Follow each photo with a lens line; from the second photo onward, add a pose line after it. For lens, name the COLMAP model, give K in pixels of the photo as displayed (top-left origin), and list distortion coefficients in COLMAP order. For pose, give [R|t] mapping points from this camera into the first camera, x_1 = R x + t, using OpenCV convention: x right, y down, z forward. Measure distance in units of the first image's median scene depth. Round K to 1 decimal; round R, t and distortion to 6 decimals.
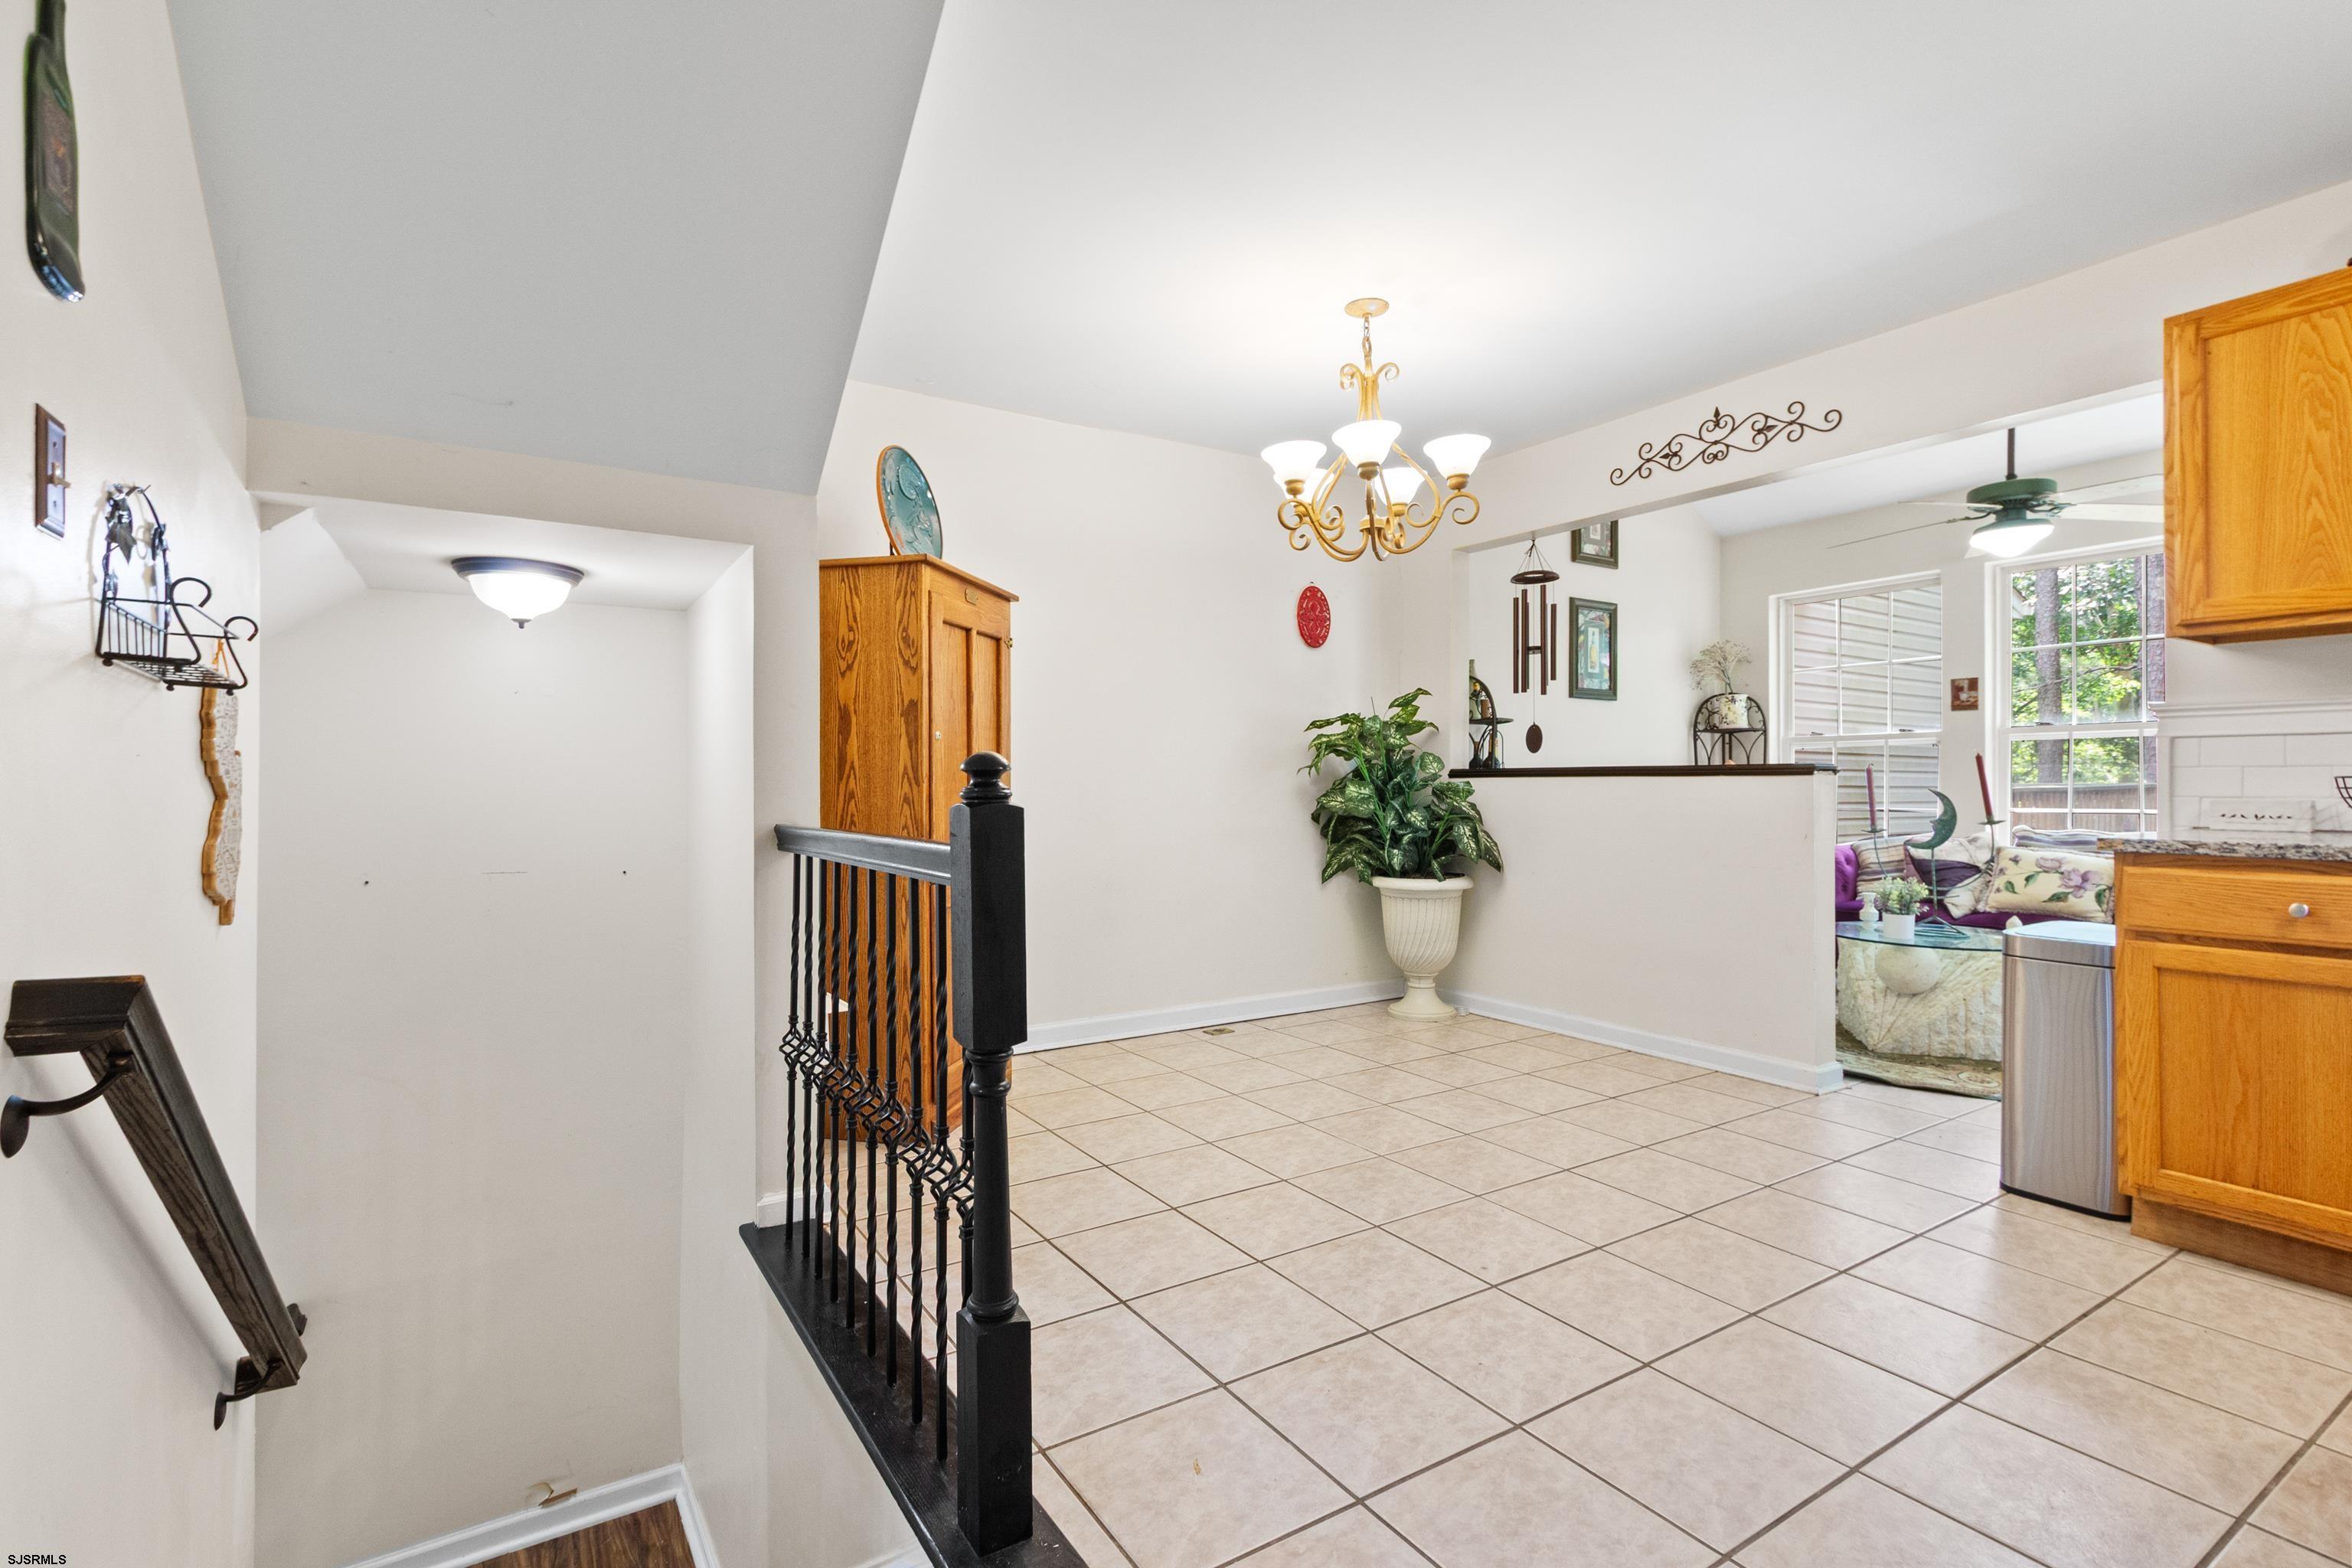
lens RADIAL K [[1072.0, 0, 1154.5], [0, 1072.0, 783.4], [0, 0, 1]] dist [0.001083, -0.000253]
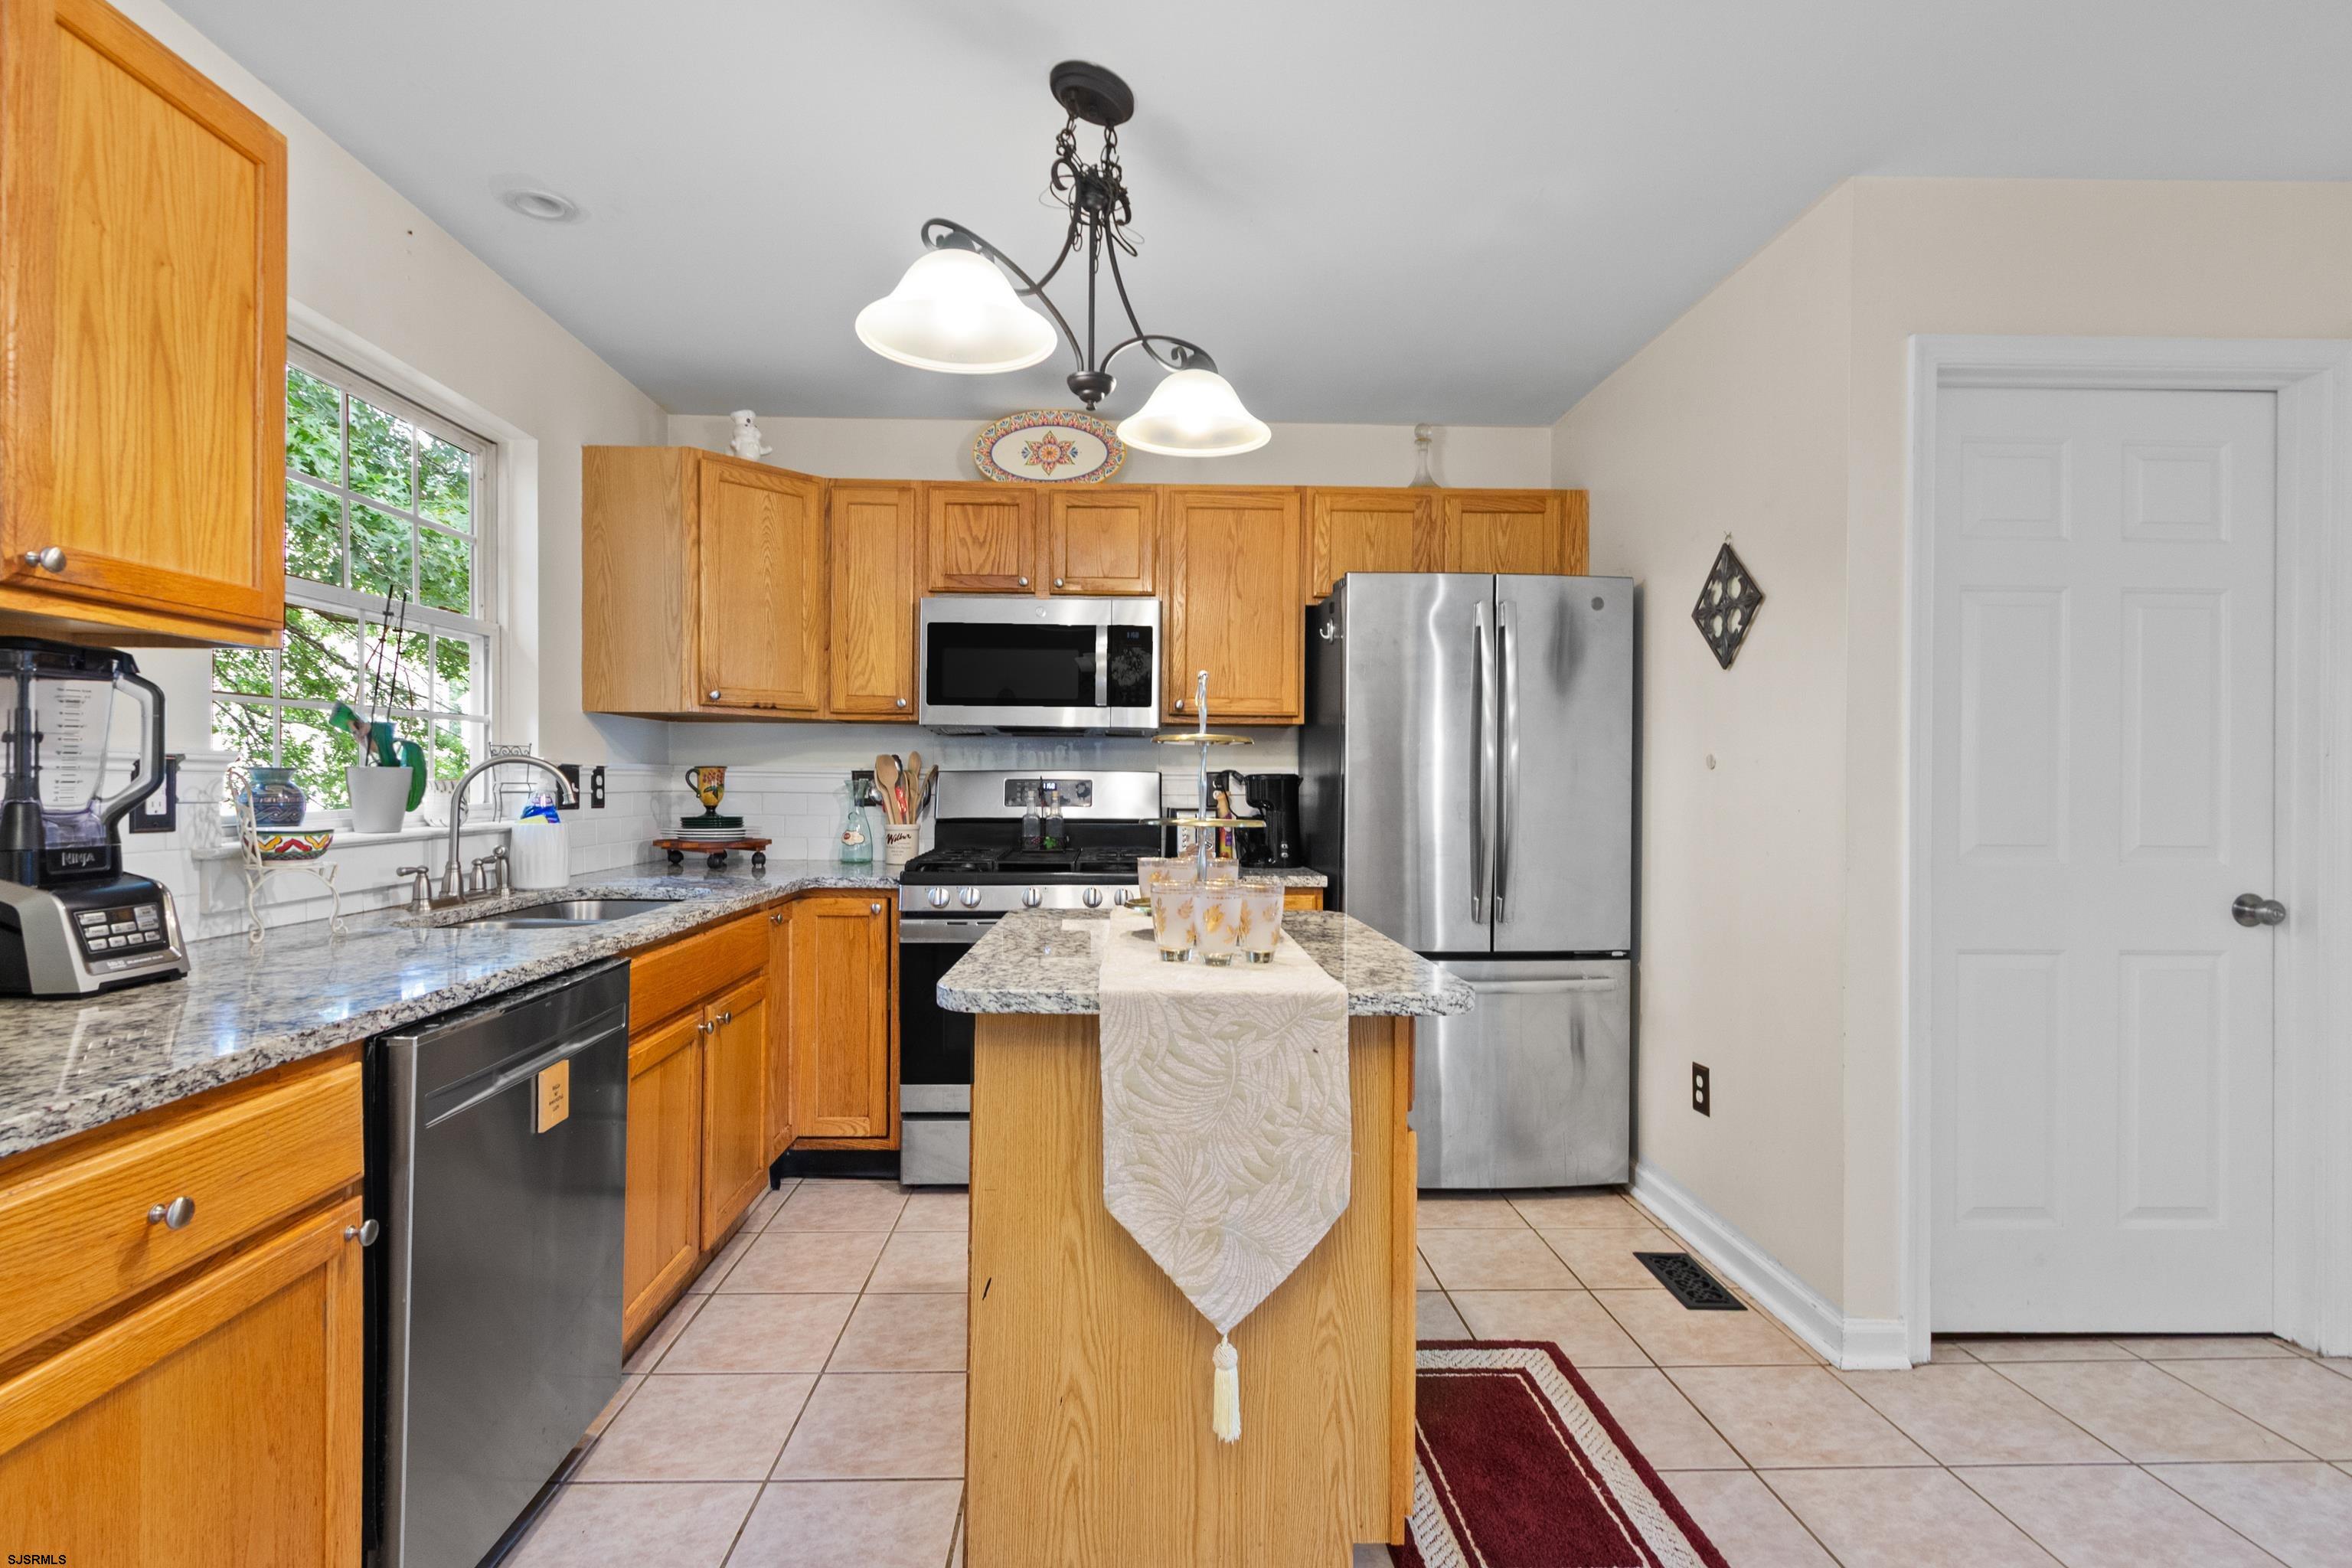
lens RADIAL K [[1099.0, 0, 1158.9], [0, 1099.0, 786.5], [0, 0, 1]] dist [0.007125, -0.001740]
pose [[-0.866167, -0.003923, 0.499739, 0.270867], [-0.003221, 0.999992, 0.002268, -0.044907], [-0.499744, 0.000355, -0.866173, 0.735316]]
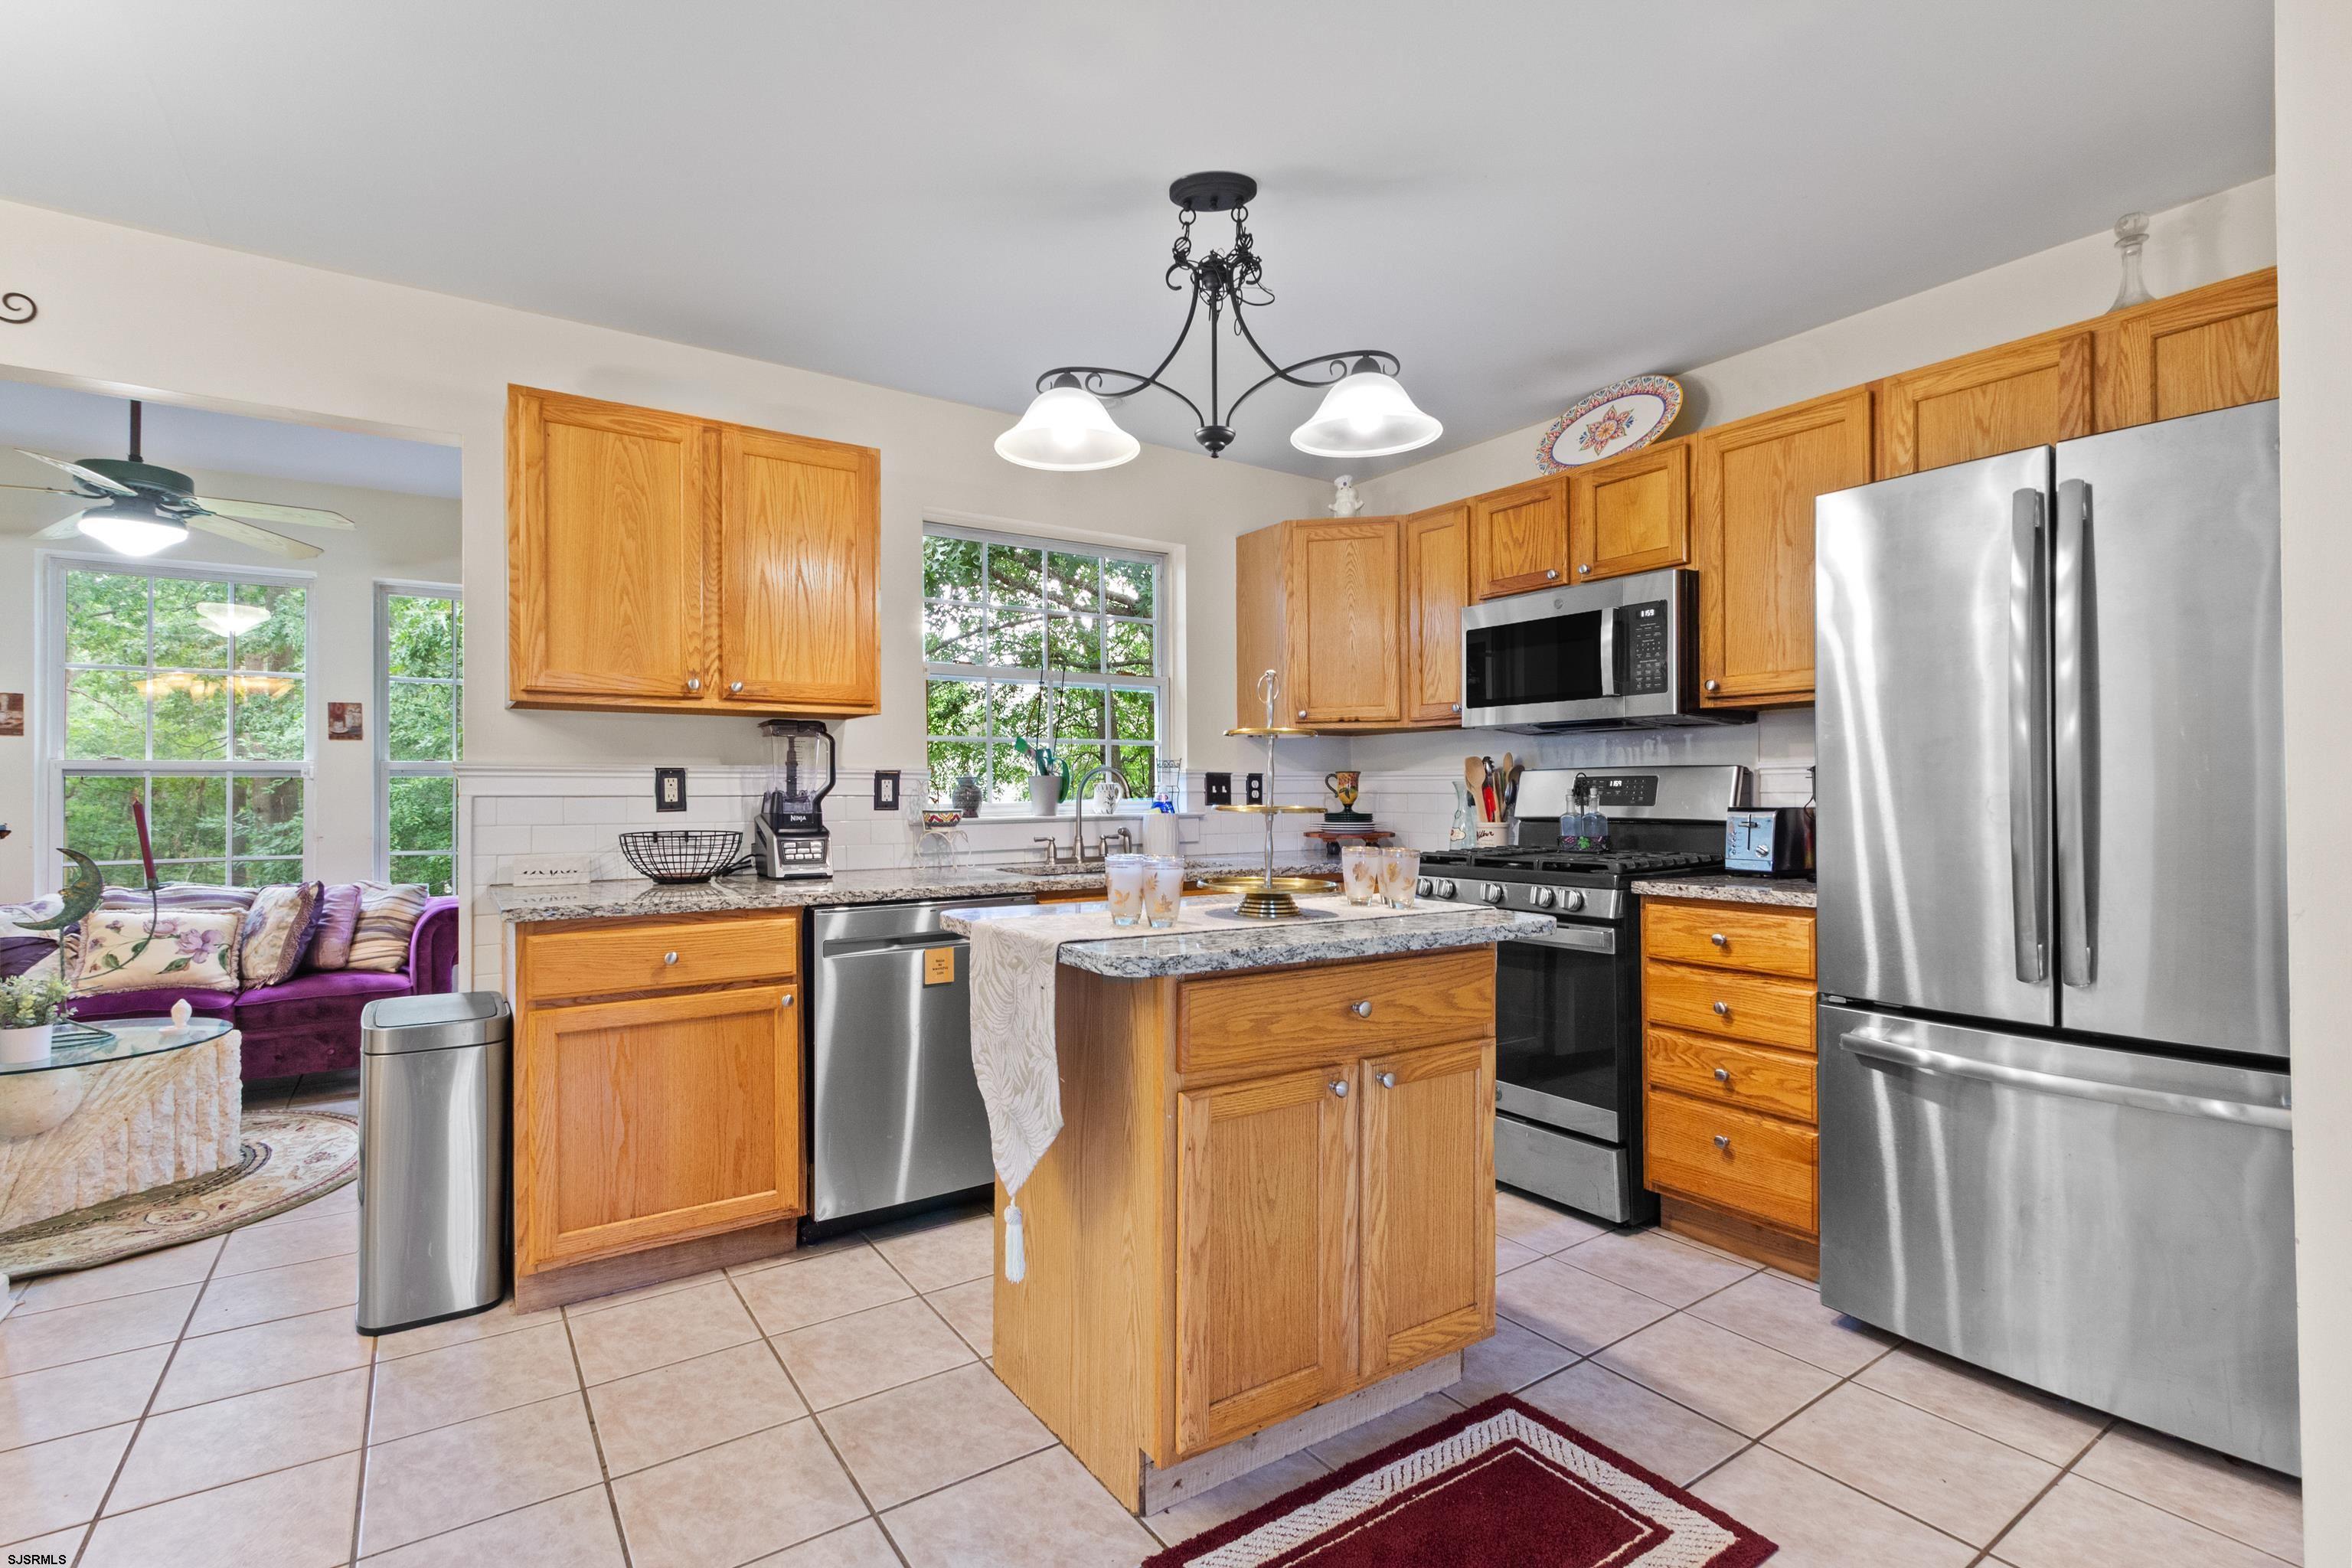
lens RADIAL K [[1089.1, 0, 1163.5], [0, 1089.1, 785.5], [0, 0, 1]] dist [0.007184, -0.001009]
pose [[-0.038782, 0.010630, 0.999191, -0.074044], [0.003350, 0.999939, -0.010508, -0.032248], [-0.999242, 0.002940, -0.038815, 0.315769]]
